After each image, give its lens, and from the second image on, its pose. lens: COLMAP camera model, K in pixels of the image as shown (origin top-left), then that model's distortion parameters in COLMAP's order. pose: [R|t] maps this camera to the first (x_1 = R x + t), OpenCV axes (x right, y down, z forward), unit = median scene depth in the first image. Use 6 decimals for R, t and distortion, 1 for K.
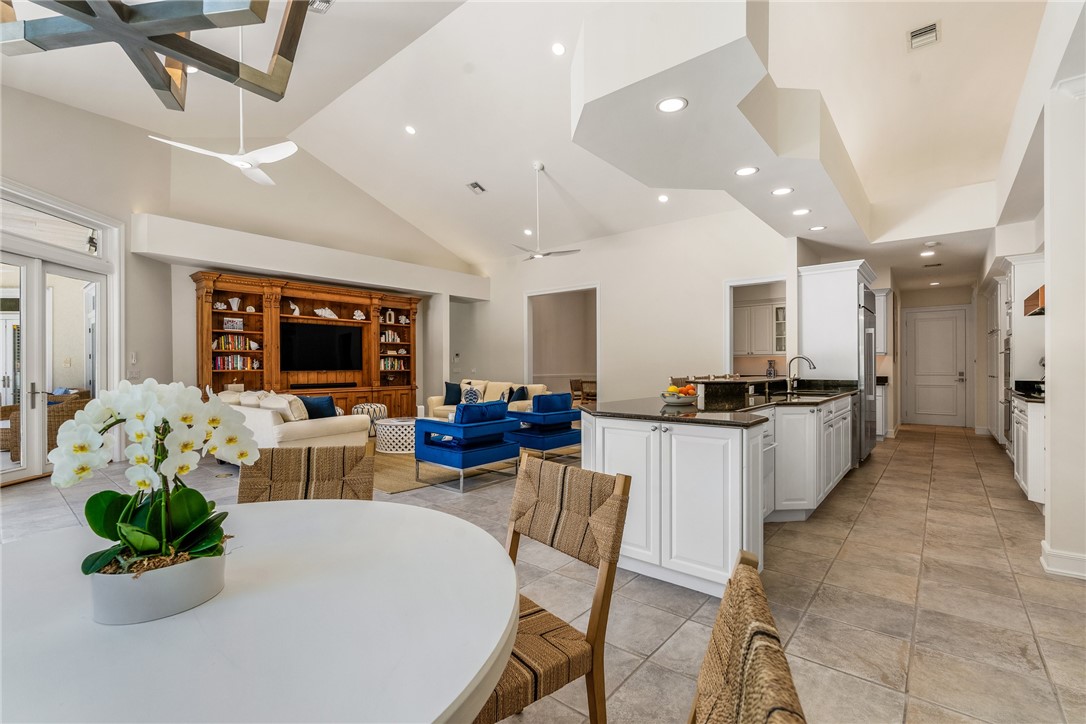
lens RADIAL K [[488.5, 0, 544.1], [0, 488.5, 365.0], [0, 0, 1]] dist [-0.004067, 0.000435]
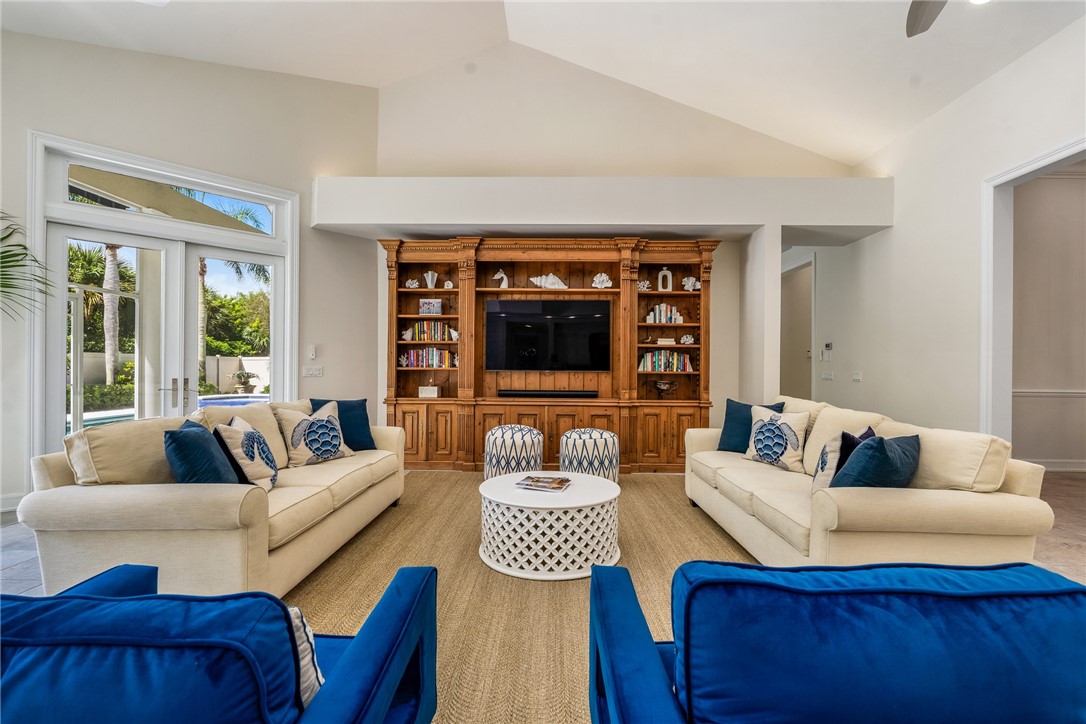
lens RADIAL K [[488.5, 0, 539.8], [0, 488.5, 363.5], [0, 0, 1]] dist [-0.004067, 0.000435]
pose [[0.630371, 0.007435, -0.776259, 0.046351], [-0.007719, 0.999965, 0.003310, -0.000103], [0.776256, 0.003905, 0.630406, 0.551744]]
